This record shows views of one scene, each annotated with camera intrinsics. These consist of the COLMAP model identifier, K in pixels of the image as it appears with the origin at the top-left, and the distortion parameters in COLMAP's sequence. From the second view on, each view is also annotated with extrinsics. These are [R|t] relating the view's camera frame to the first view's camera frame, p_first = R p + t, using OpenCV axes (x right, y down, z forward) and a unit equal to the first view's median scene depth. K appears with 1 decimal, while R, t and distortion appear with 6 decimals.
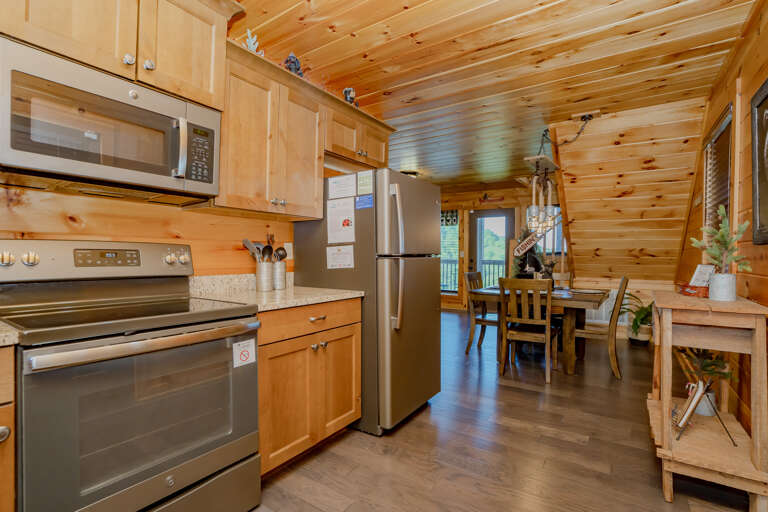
lens RADIAL K [[366.6, 0, 387.6], [0, 366.6, 258.2], [0, 0, 1]] dist [-0.032774, -0.000875]
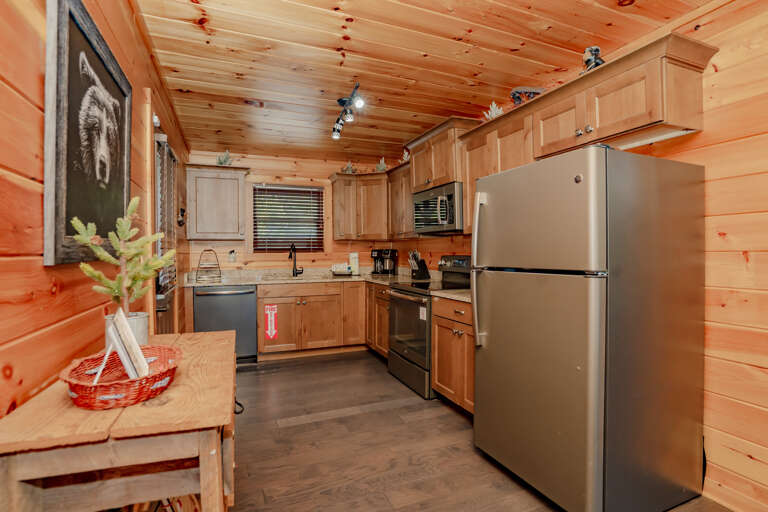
lens RADIAL K [[366.6, 0, 384.0], [0, 366.6, 252.9], [0, 0, 1]] dist [-0.032774, -0.000875]
pose [[-0.553641, -0.008816, -0.832709, 1.140196], [-0.009548, 0.999945, -0.004239, -0.047186], [0.832701, 0.005604, -0.553695, 1.591601]]
